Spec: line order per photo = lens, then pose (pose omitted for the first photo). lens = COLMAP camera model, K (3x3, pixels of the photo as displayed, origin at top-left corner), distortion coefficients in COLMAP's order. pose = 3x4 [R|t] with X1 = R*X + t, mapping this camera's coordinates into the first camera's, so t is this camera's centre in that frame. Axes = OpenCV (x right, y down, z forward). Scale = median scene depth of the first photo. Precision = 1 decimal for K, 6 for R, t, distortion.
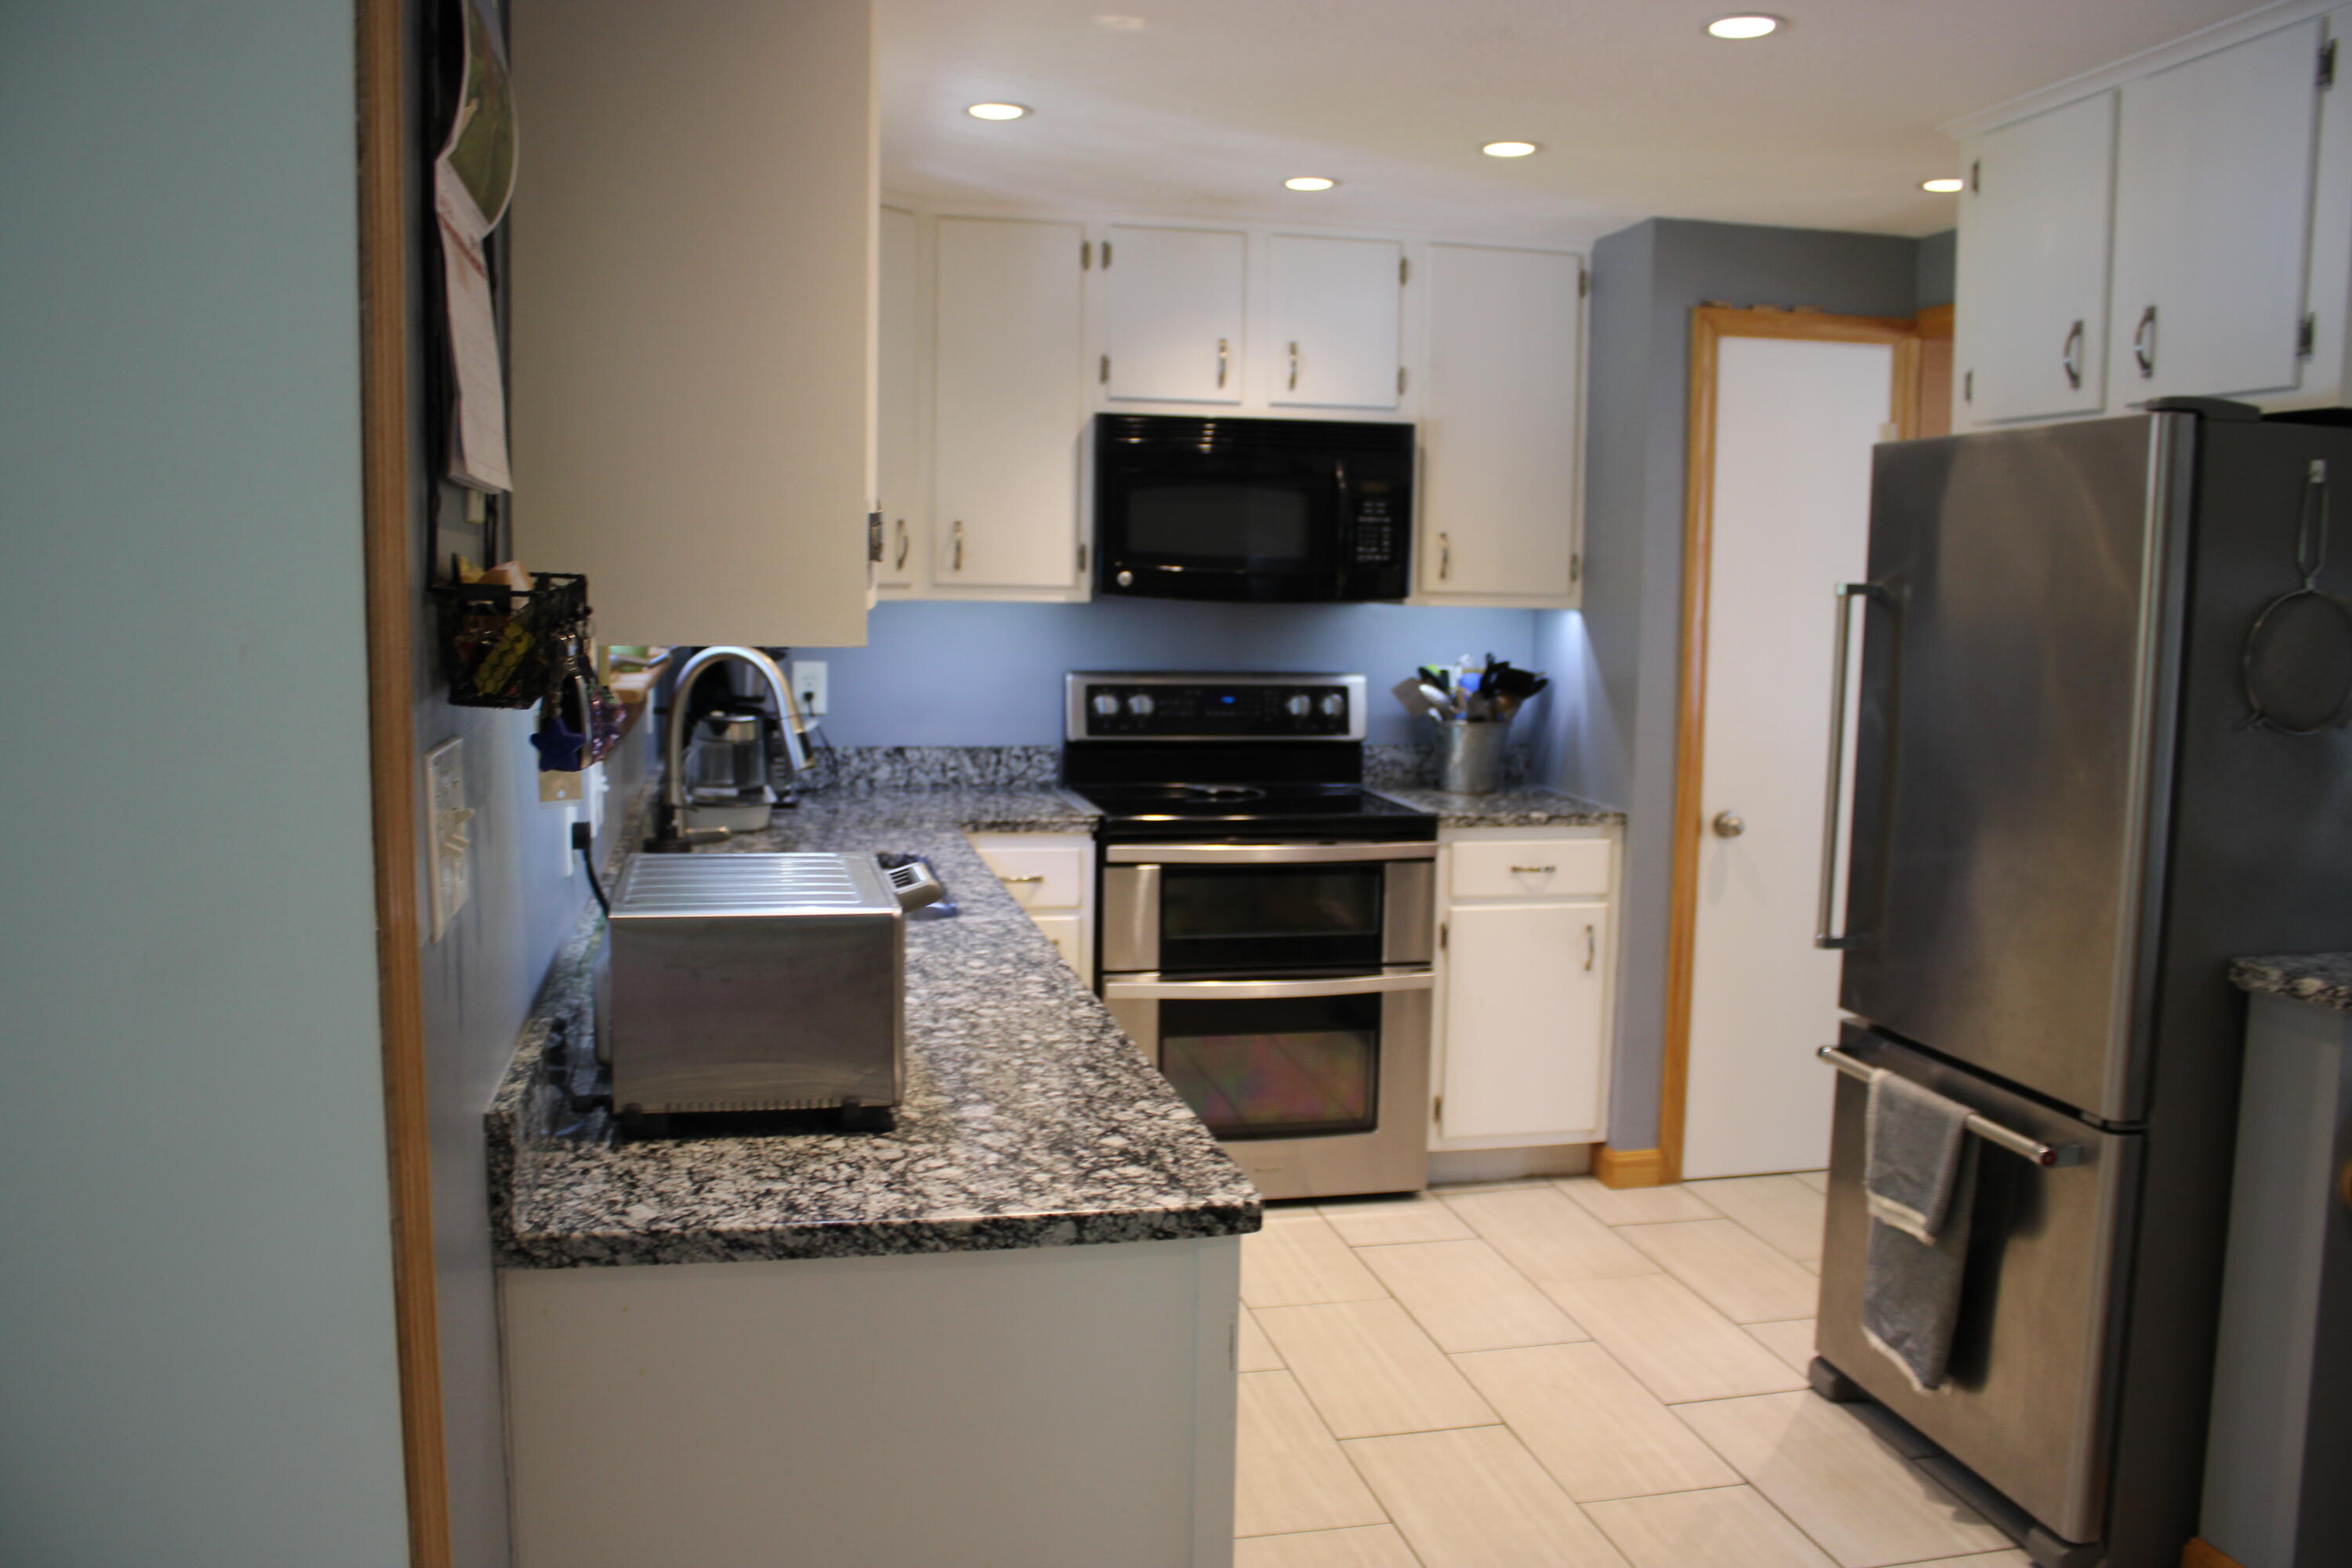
lens RADIAL K [[1922.4, 0, 1176.0], [0, 1922.4, 784.0], [0, 0, 1]] dist [-0.153667, 0.143200]
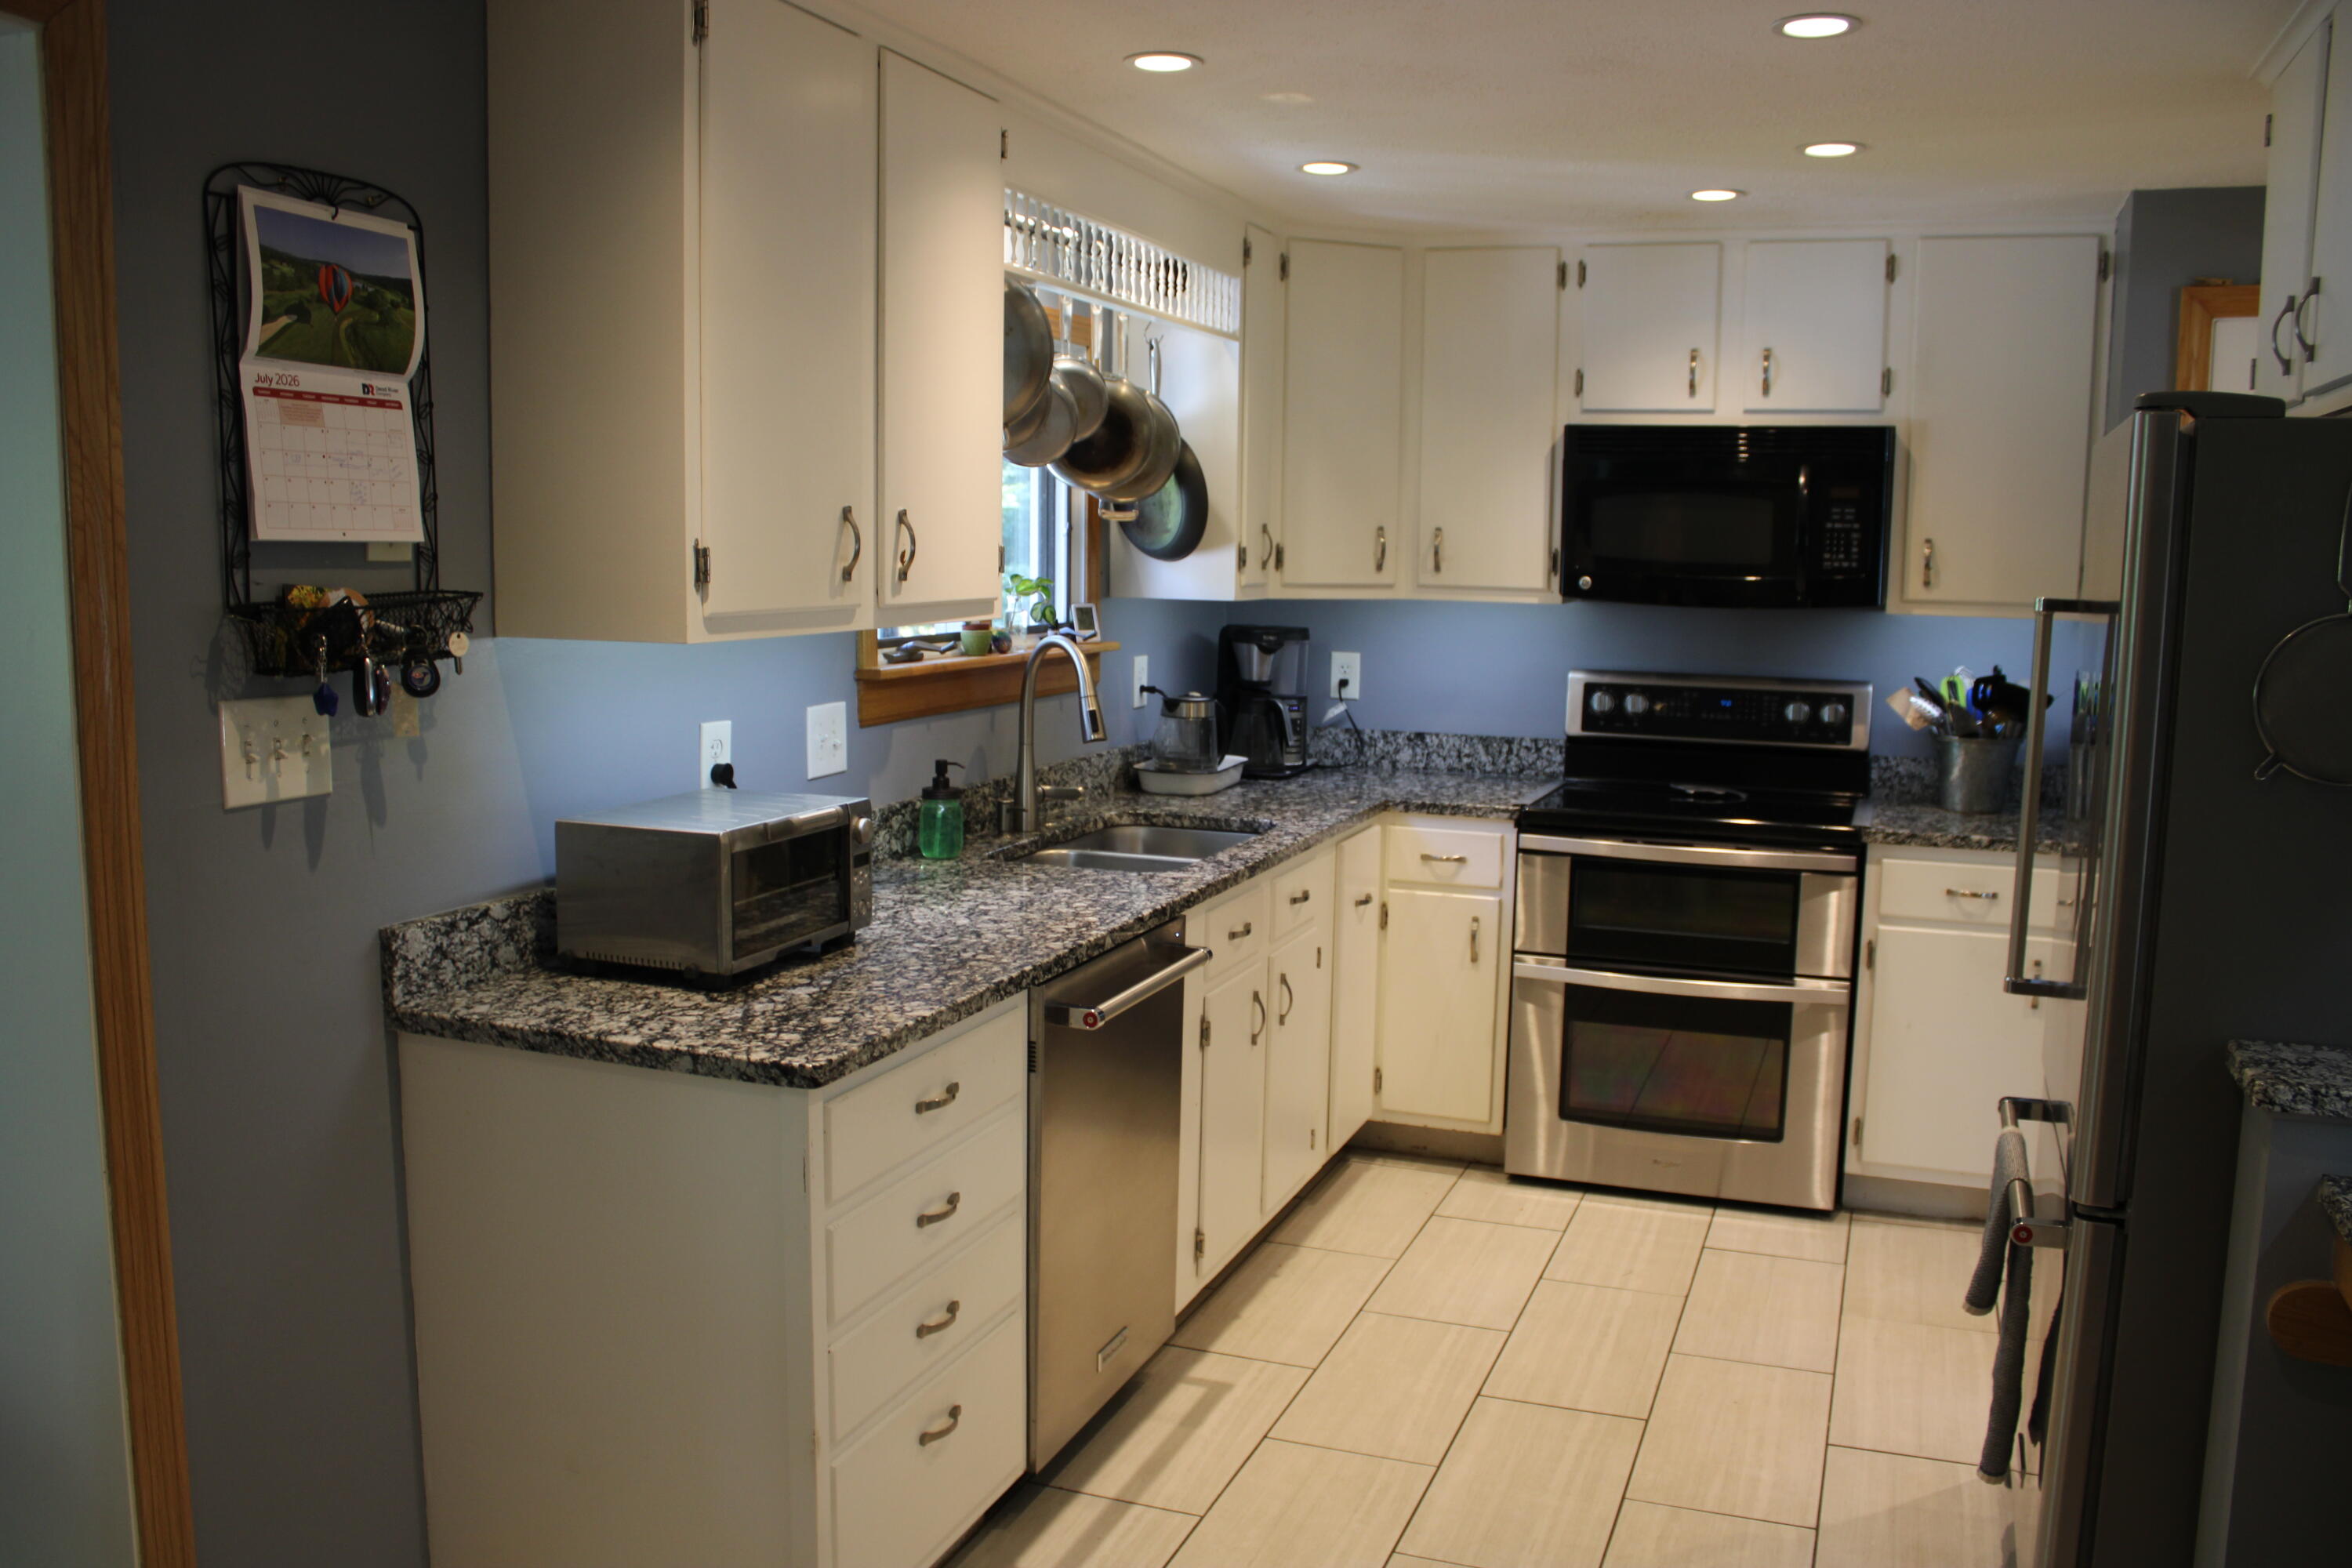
lens RADIAL K [[1922.4, 0, 1176.0], [0, 1922.4, 784.0], [0, 0, 1]] dist [-0.153667, 0.143200]
pose [[0.842401, 0.064358, -0.534994, 0.349952], [-0.059929, 0.997872, 0.025677, -0.010513], [0.535508, 0.010432, 0.844466, 0.001199]]
